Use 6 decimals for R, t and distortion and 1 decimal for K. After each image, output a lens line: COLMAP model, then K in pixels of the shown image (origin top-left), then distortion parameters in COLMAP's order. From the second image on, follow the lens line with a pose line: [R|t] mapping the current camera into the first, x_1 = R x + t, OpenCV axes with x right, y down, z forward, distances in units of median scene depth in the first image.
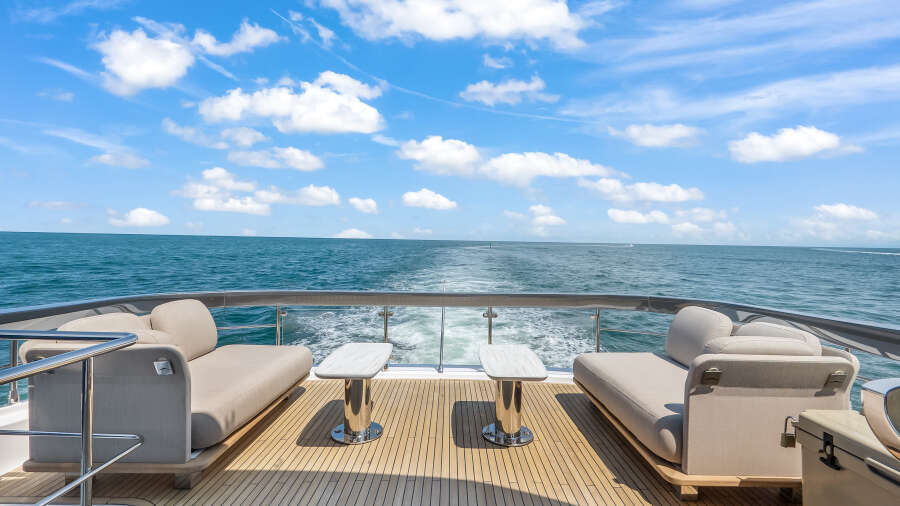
lens RADIAL K [[426.3, 0, 450.0], [0, 426.3, 253.0], [0, 0, 1]] dist [-0.001001, 0.000187]
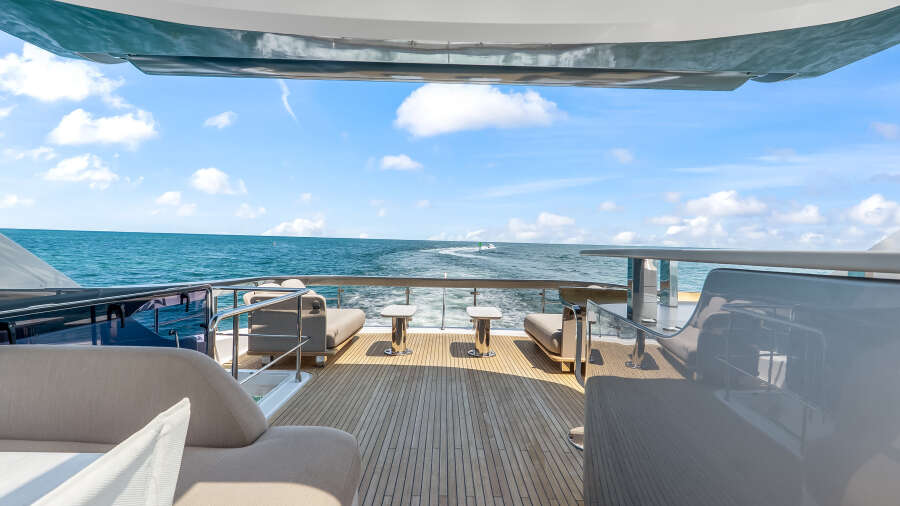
lens RADIAL K [[426.3, 0, 450.0], [0, 426.3, 253.0], [0, 0, 1]] dist [-0.001001, 0.000187]
pose [[0.999915, 0.007211, 0.010858, -0.027115], [-0.007219, 0.999974, 0.000738, -0.001138], [-0.010852, -0.000816, 0.999941, -1.008812]]
